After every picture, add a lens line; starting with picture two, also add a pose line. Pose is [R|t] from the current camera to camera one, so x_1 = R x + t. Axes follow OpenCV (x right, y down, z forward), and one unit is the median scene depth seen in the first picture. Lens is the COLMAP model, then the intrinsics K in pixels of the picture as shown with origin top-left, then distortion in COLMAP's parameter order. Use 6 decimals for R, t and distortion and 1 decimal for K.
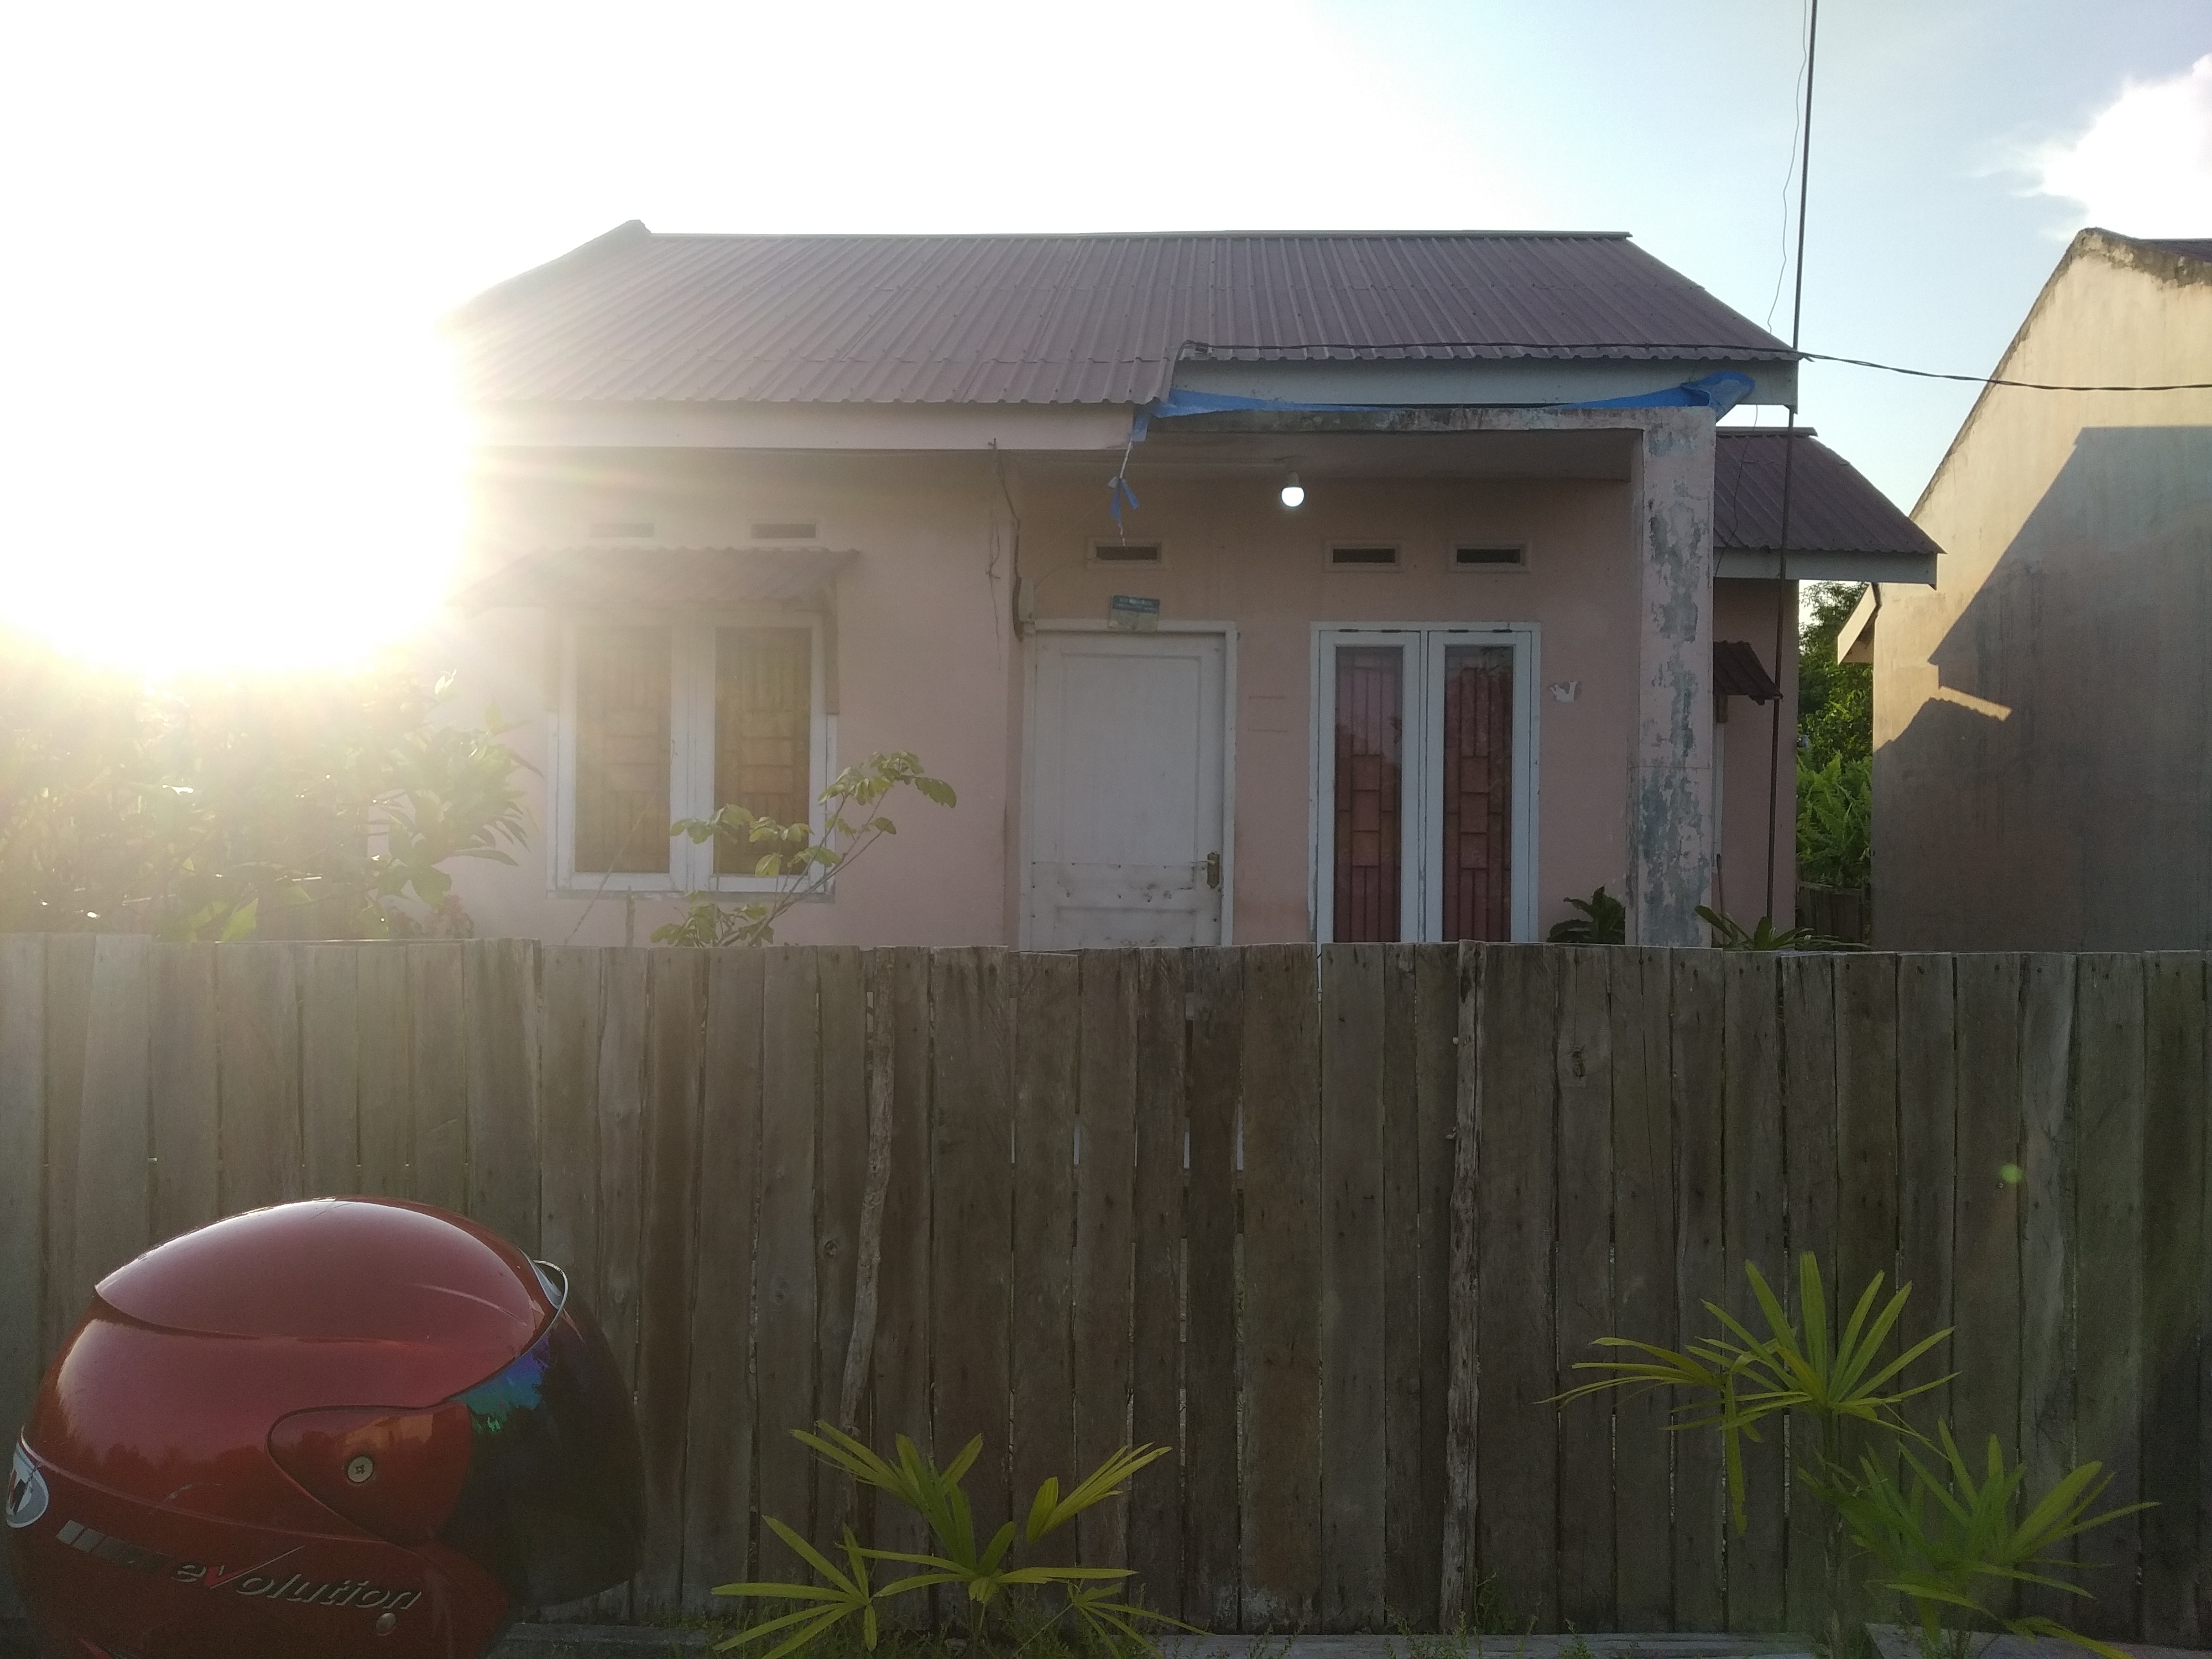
lens RADIAL K [[1705.2, 0, 1106.0], [0, 1705.2, 829.5], [0, 0, 1]] dist [0.000396, 0.000665]
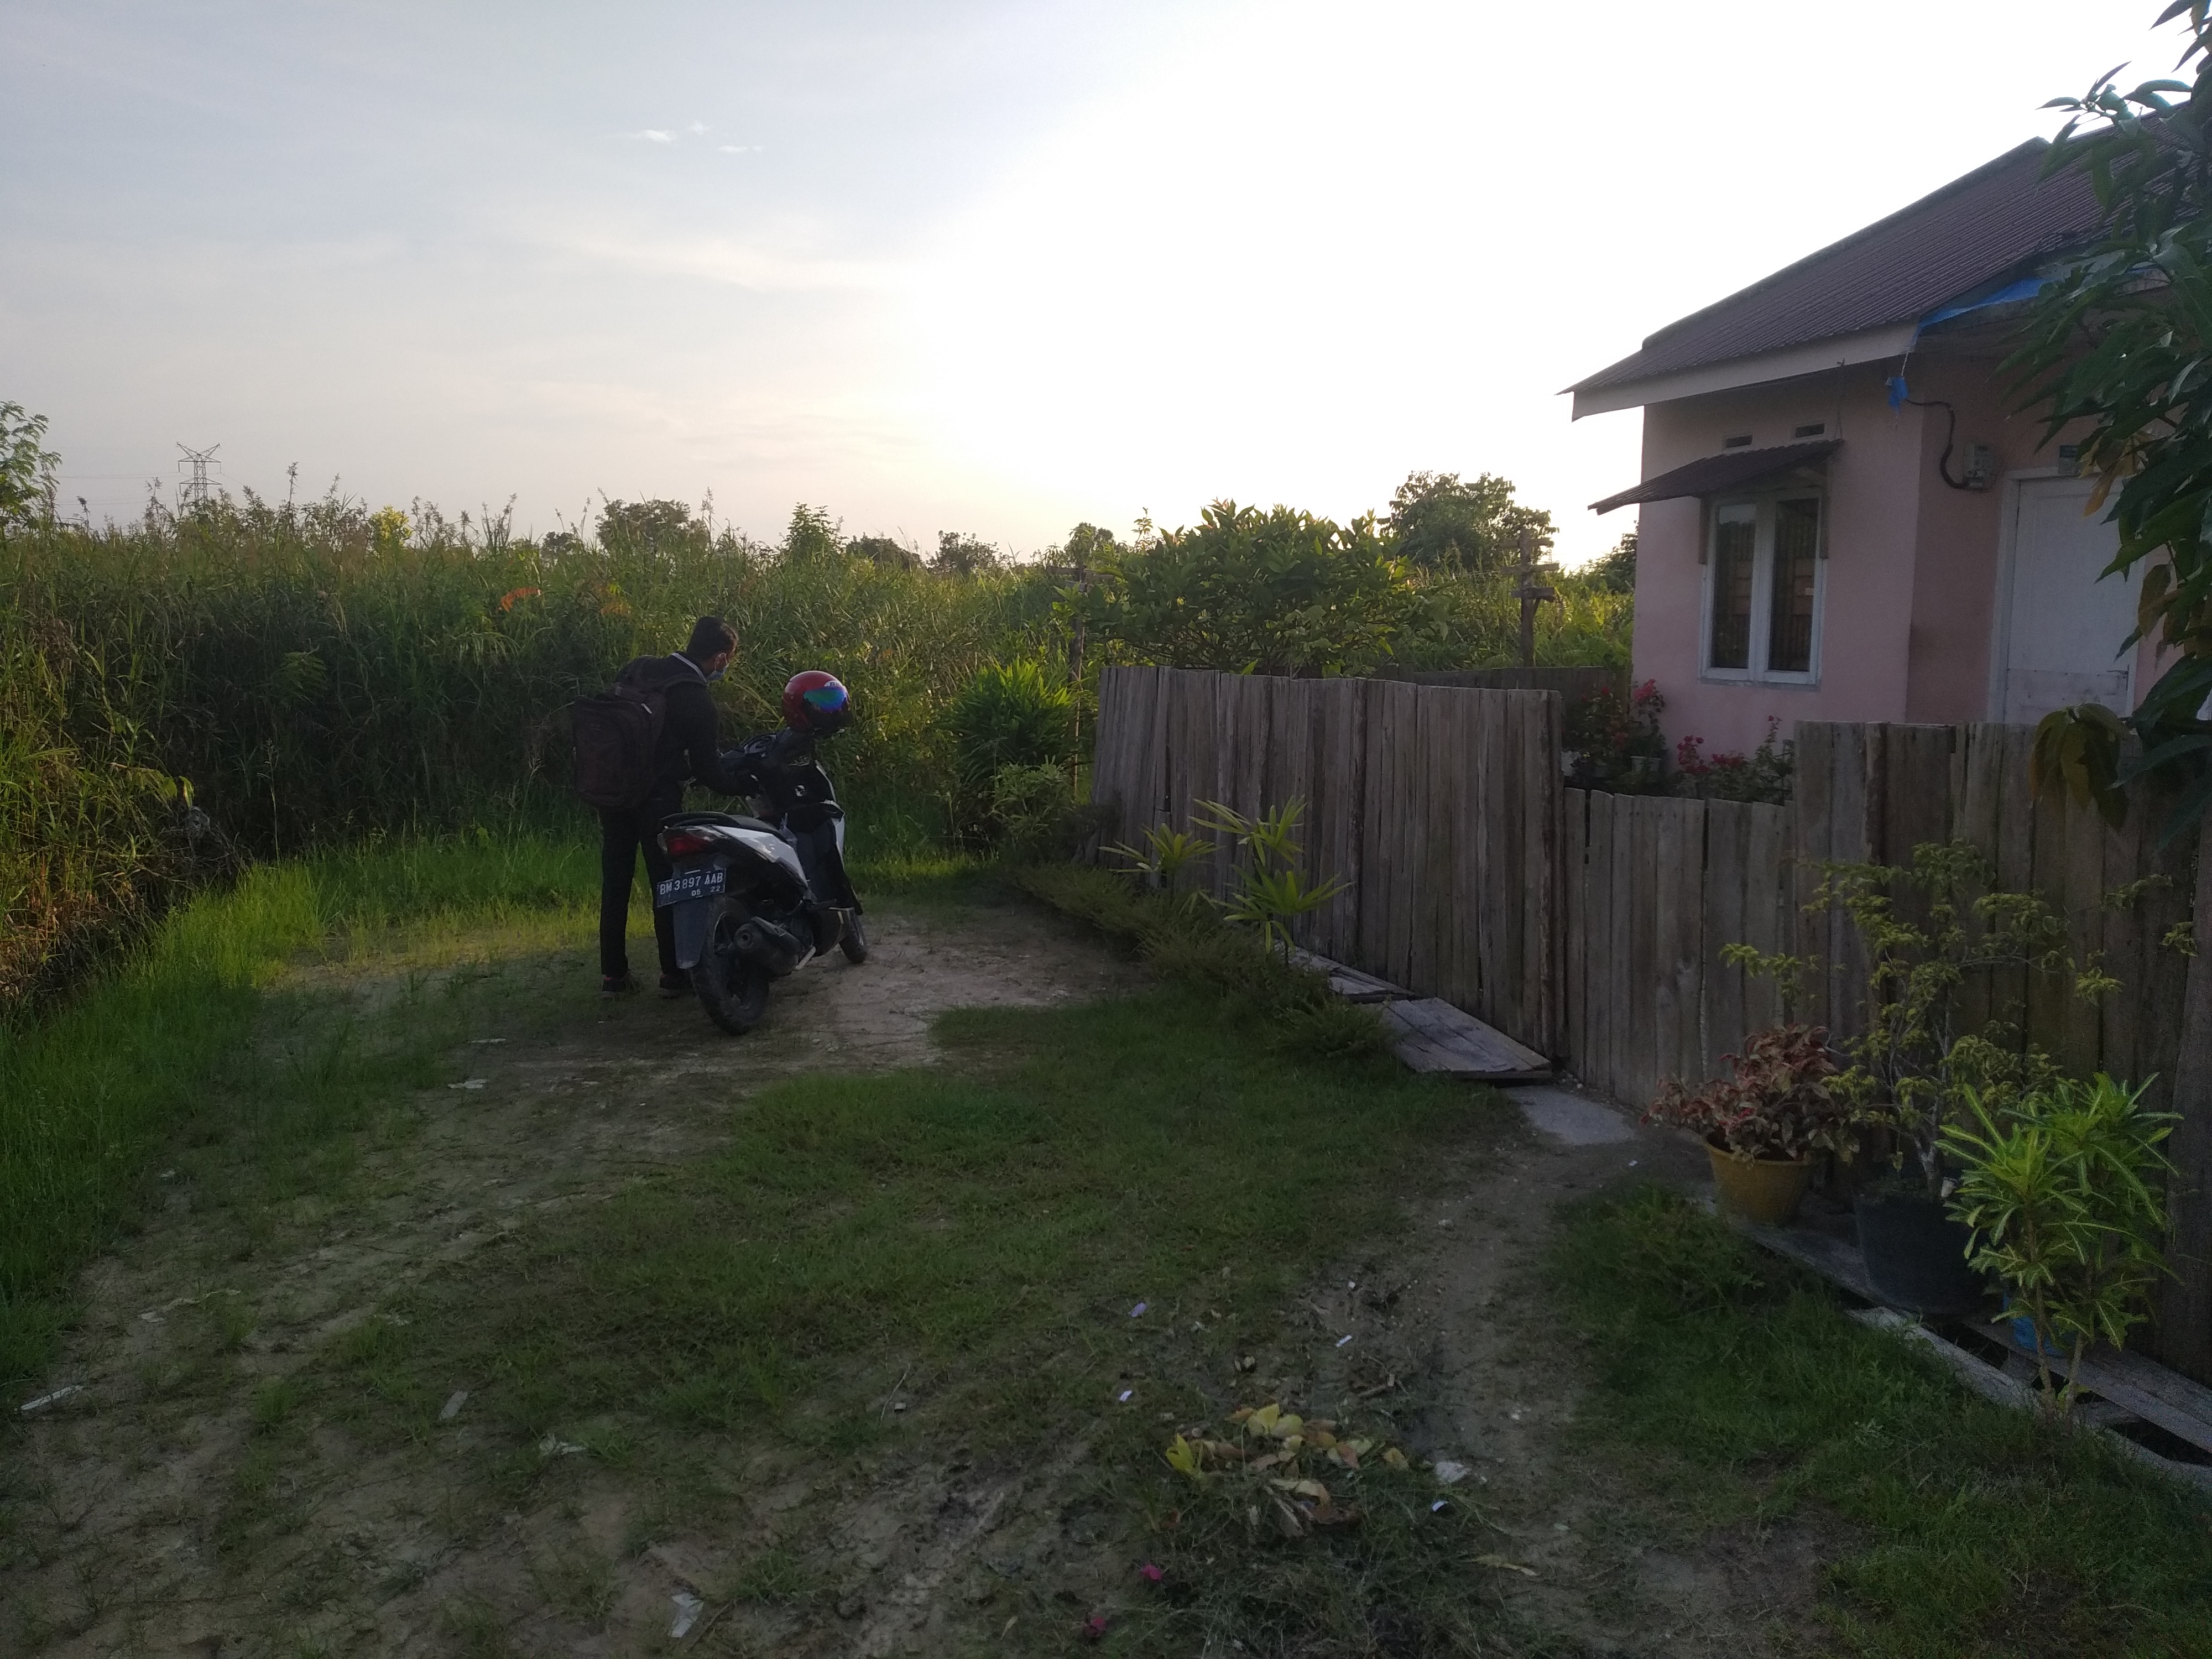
lens RADIAL K [[1705.2, 0, 1106.0], [0, 1705.2, 829.5], [0, 0, 1]] dist [0.000396, 0.000665]
pose [[0.341090, 0.107404, -0.933875, 1.096017], [-0.011587, 0.993856, 0.110071, 0.008125], [0.939959, -0.026723, 0.340239, -0.059410]]
